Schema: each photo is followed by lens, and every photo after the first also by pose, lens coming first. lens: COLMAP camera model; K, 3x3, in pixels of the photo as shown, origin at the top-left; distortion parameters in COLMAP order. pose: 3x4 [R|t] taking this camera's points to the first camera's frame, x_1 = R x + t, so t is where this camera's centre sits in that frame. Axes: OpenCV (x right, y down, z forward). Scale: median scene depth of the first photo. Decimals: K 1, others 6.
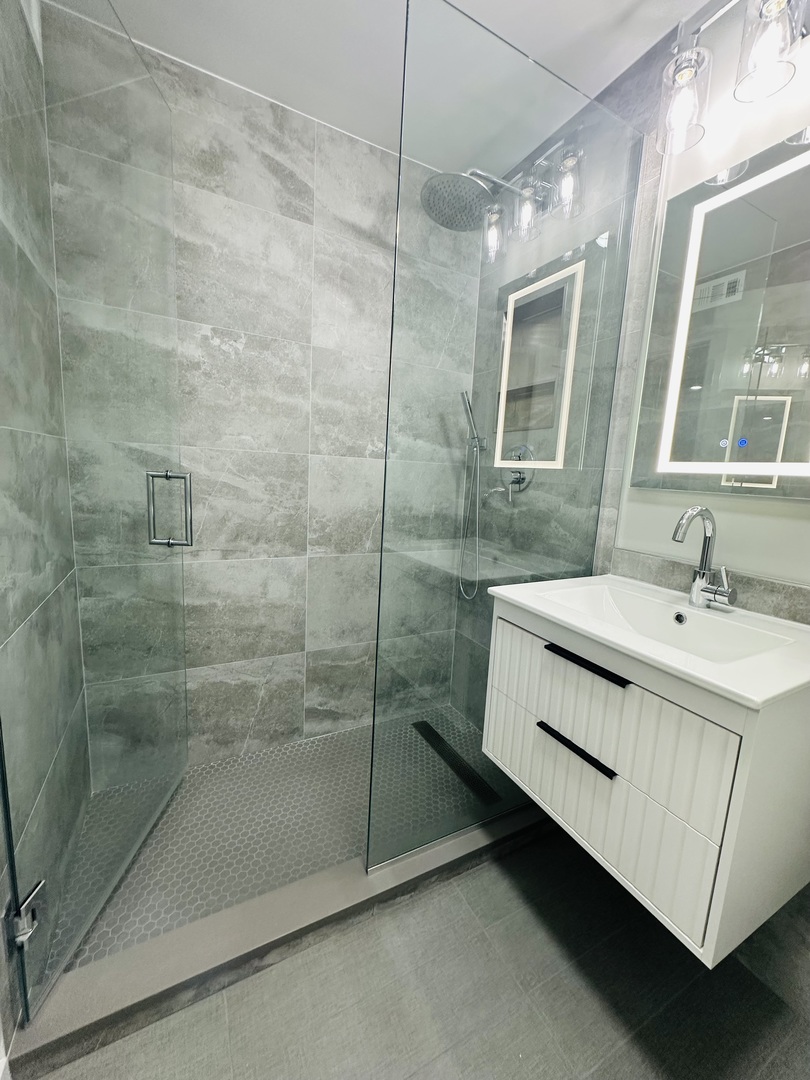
lens RADIAL K [[430.2, 0, 408.0], [0, 430.2, 538.4], [0, 0, 1]] dist [-0.007133, 0.002966]
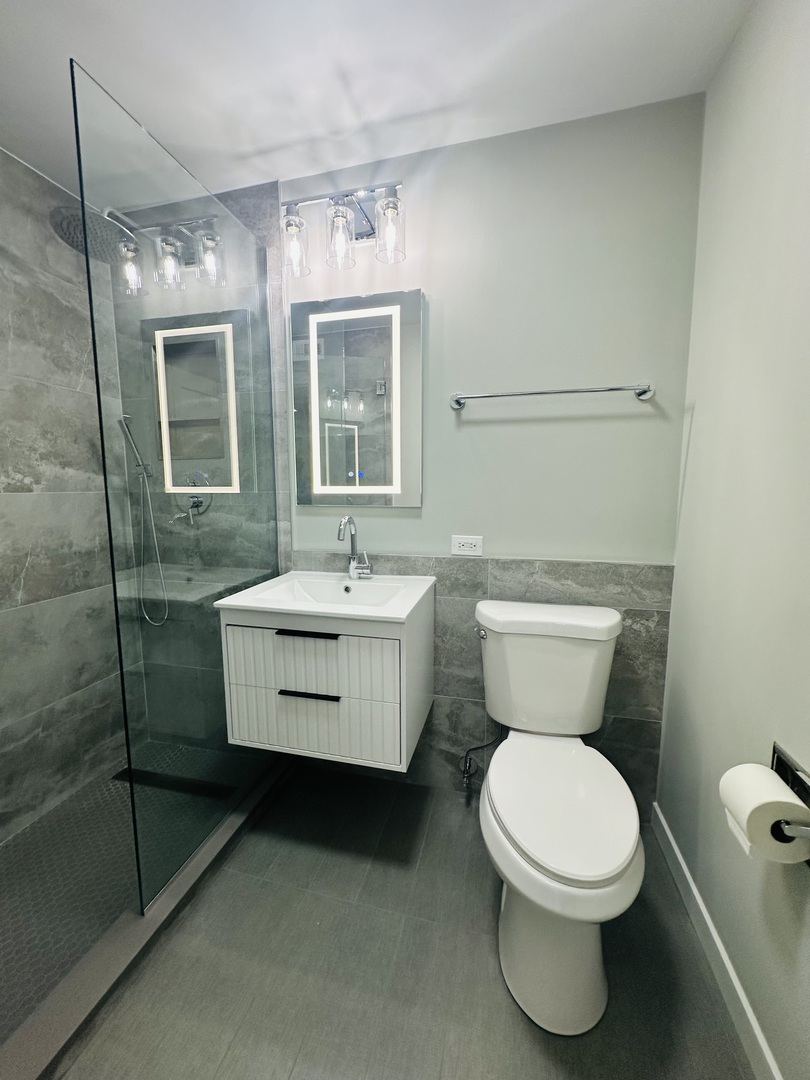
lens RADIAL K [[430.2, 0, 408.0], [0, 430.2, 538.4], [0, 0, 1]] dist [-0.007133, 0.002966]
pose [[0.661624, -0.145473, 0.735589, -0.233366], [0.152206, 0.986633, 0.058219, -0.035391], [-0.734226, 0.073442, 0.674921, -0.147408]]
